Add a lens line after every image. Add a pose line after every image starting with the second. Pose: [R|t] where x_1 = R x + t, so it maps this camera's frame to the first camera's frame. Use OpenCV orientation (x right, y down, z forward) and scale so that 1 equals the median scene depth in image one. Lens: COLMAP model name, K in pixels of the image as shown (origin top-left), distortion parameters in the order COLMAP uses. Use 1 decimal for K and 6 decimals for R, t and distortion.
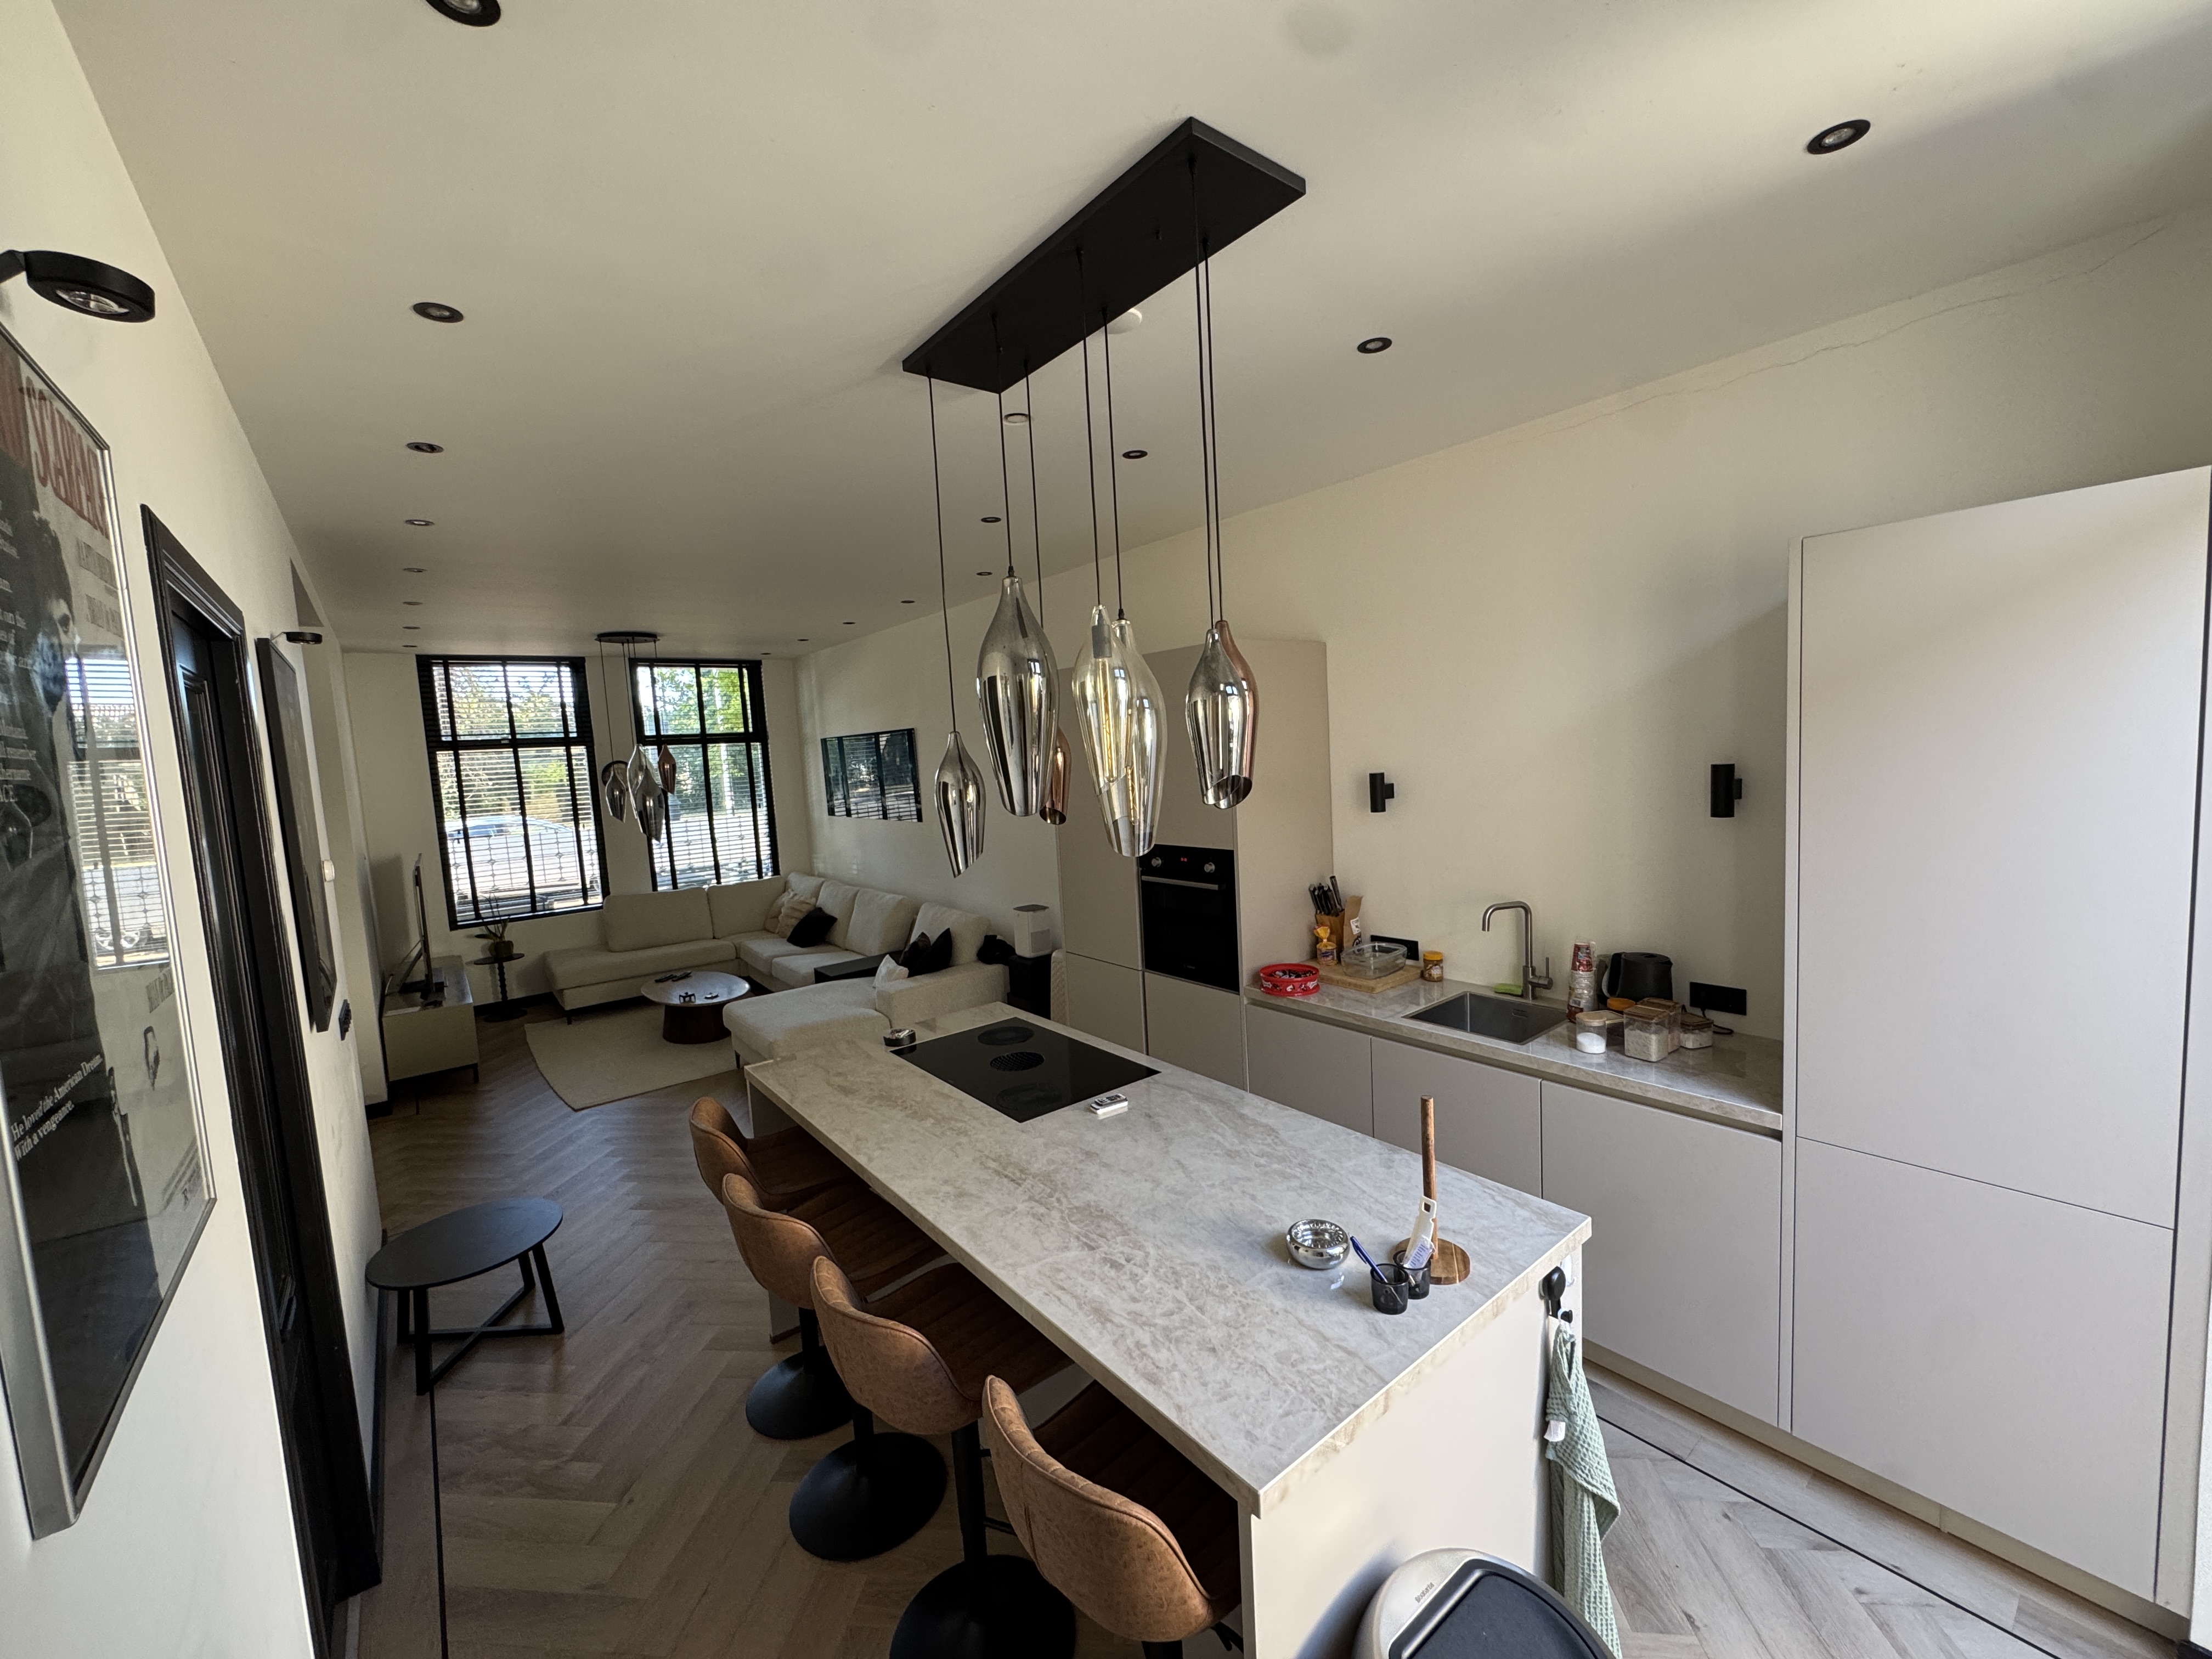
lens RADIAL K [[885.6, 0, 1109.3], [0, 885.6, 827.5], [0, 0, 1]] dist [-0.001145, -0.000094]
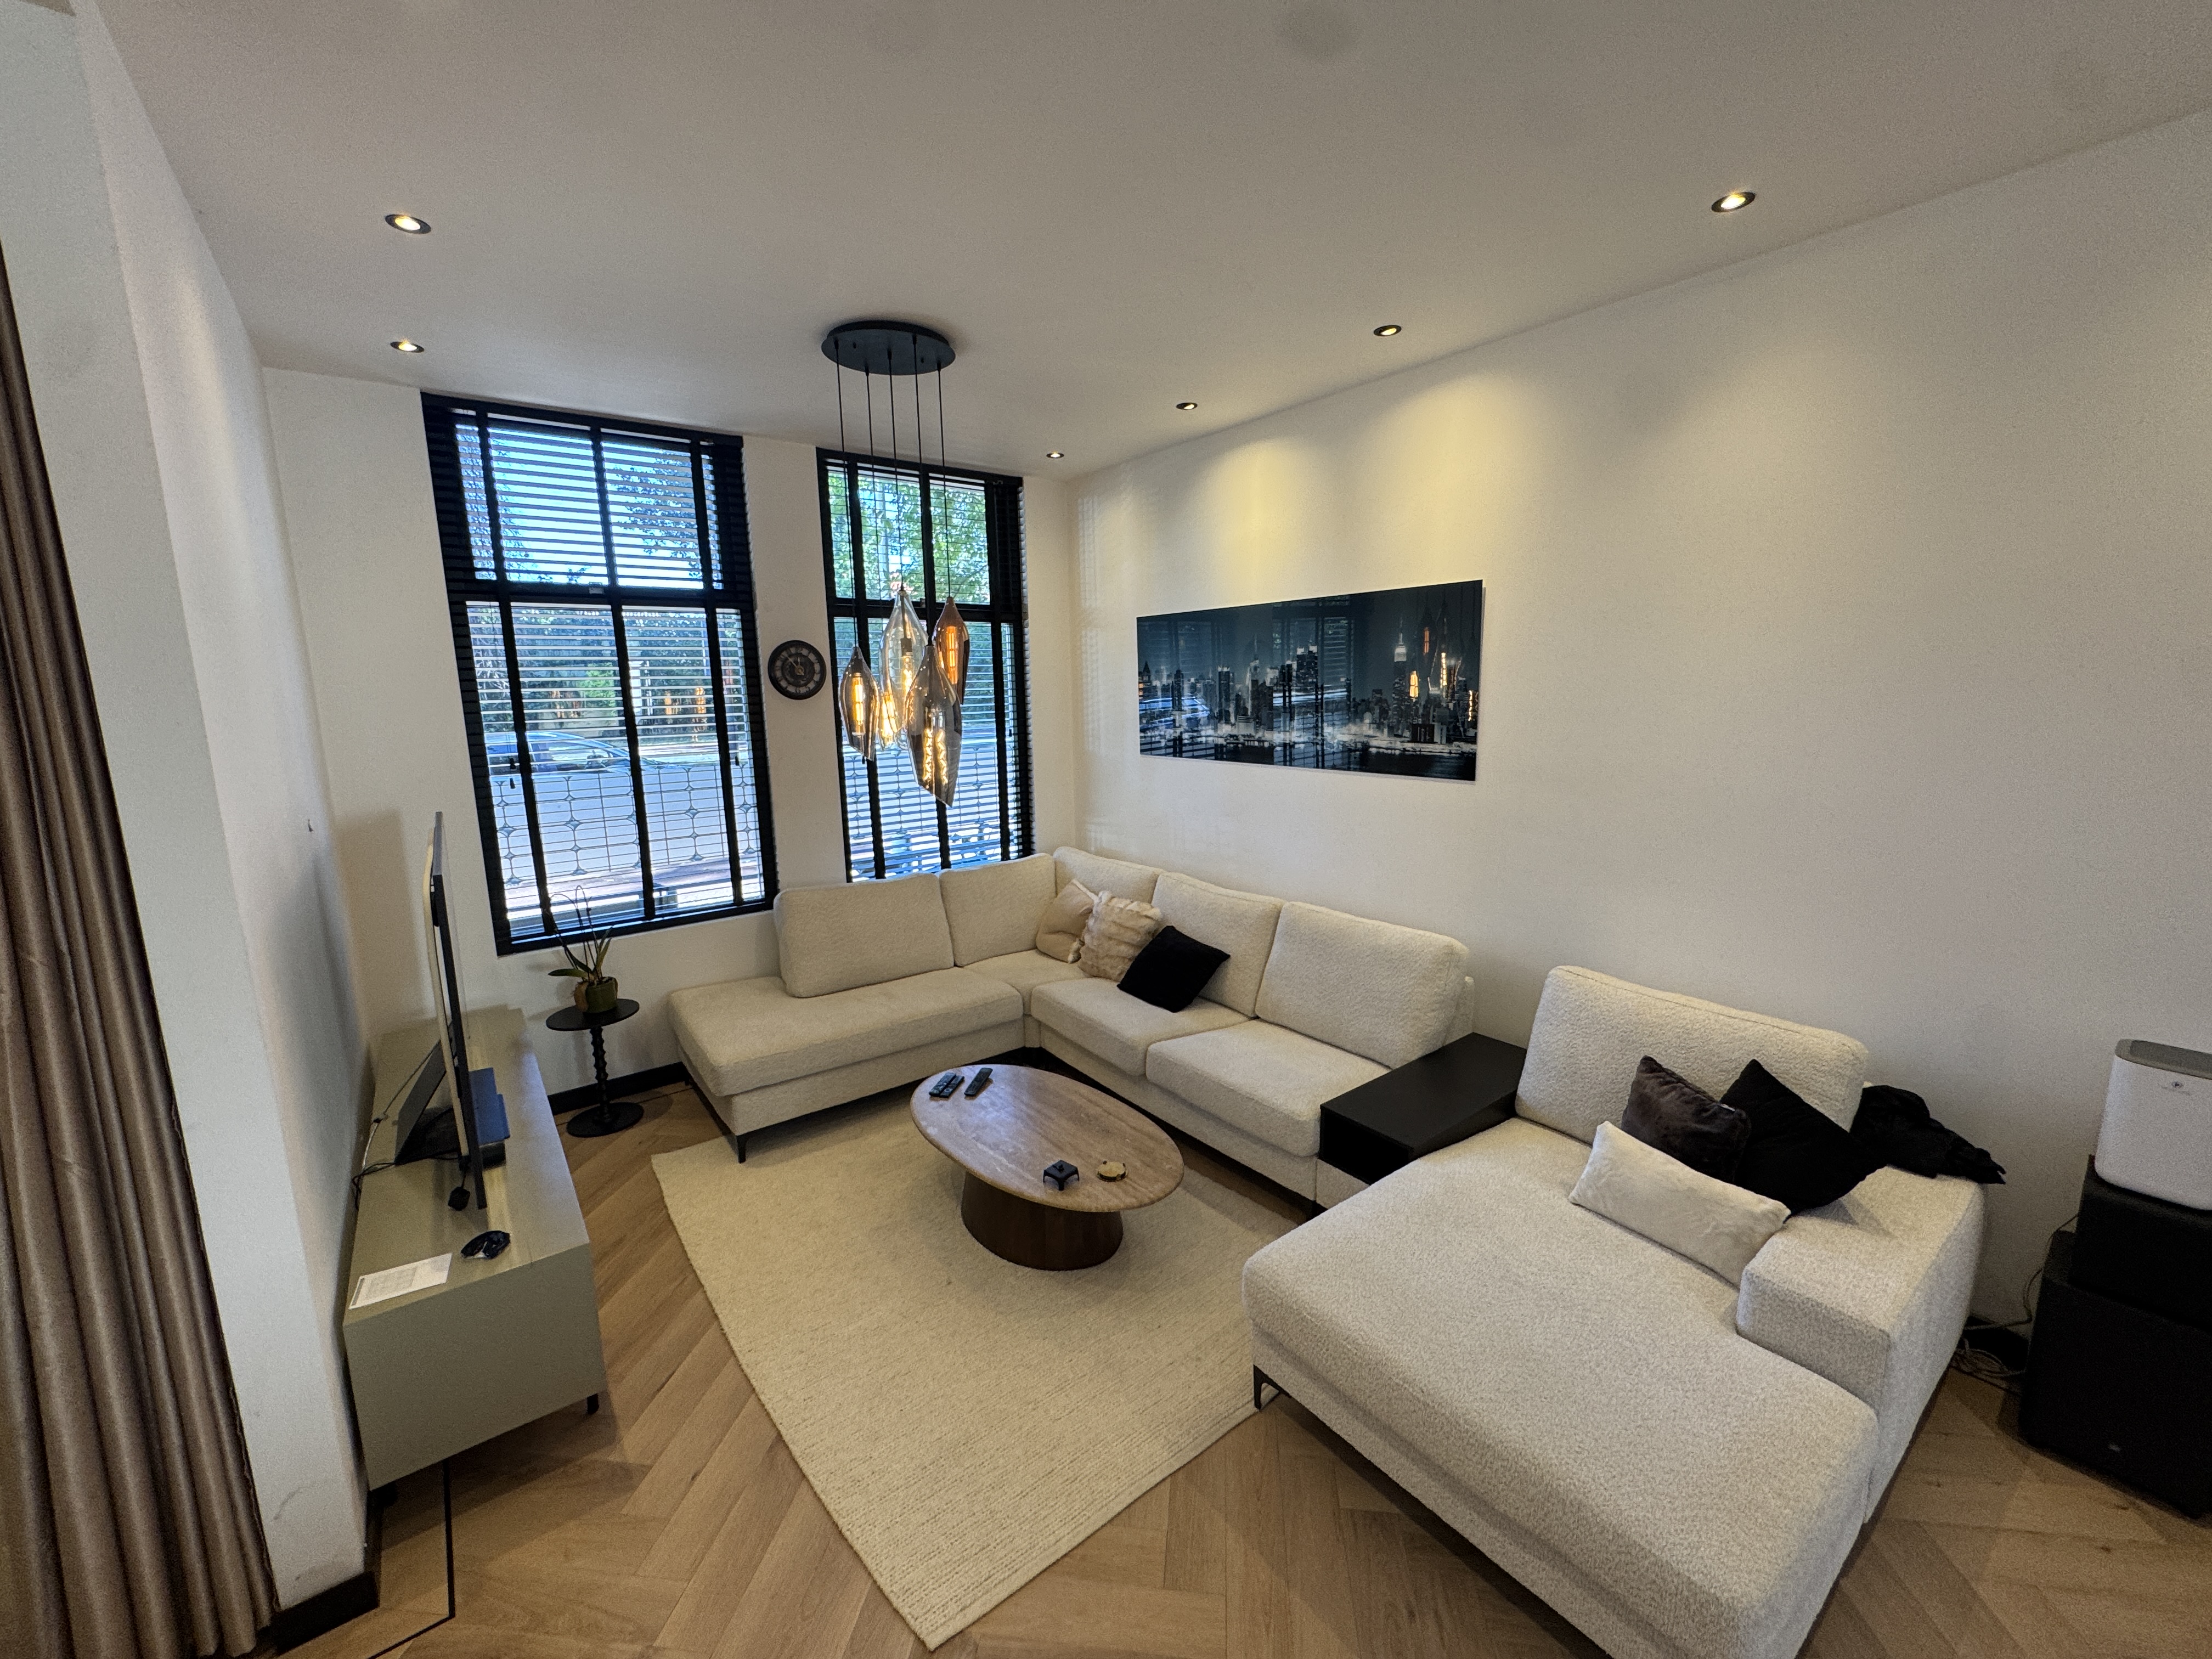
lens RADIAL K [[885.6, 0, 1116.7], [0, 885.6, 826.9], [0, 0, 1]] dist [-0.001145, -0.000094]
pose [[0.998893, 0.037205, -0.028775, -0.371363], [-0.035143, 0.996989, 0.069121, -0.006610], [0.031260, -0.068033, 0.997193, 0.500425]]
